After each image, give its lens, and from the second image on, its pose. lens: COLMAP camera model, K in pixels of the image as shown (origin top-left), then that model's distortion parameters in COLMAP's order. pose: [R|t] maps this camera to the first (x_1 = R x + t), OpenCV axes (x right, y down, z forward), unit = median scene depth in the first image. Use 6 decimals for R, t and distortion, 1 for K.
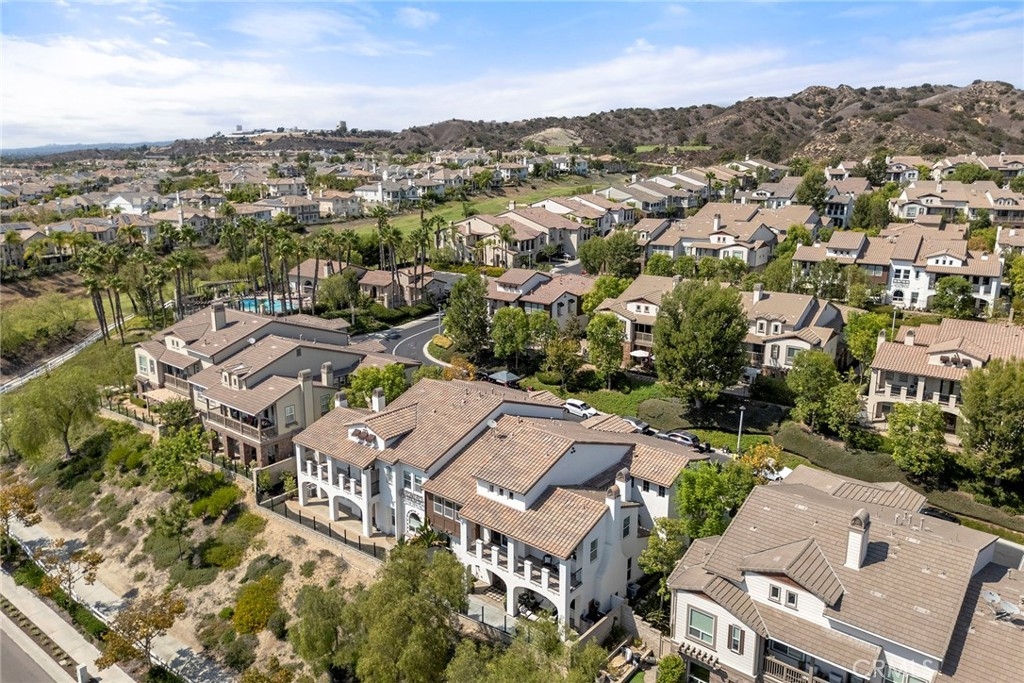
lens RADIAL K [[738.2, 0, 517.7], [0, 738.2, 337.7], [0, 0, 1]] dist [0.037829, -0.006995]
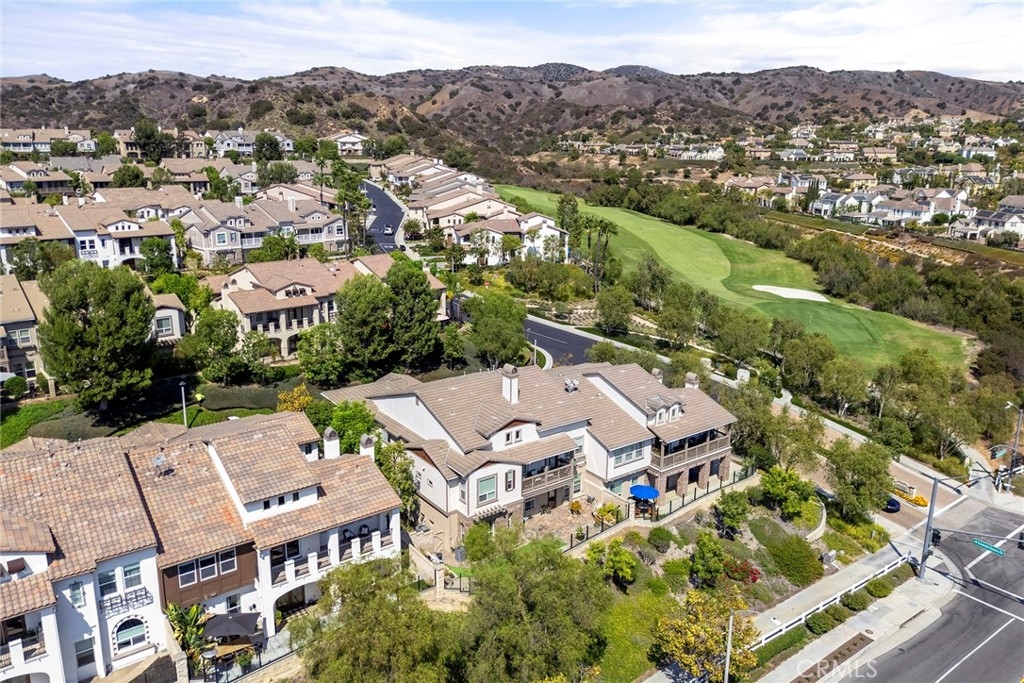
lens RADIAL K [[738.2, 0, 509.3], [0, 738.2, 338.8], [0, 0, 1]] dist [0.037829, -0.006995]
pose [[0.252474, -0.256123, 0.933091, -0.471947], [0.227542, 0.953004, 0.200021, -0.057167], [-0.940469, 0.161817, 0.298887, 0.296330]]
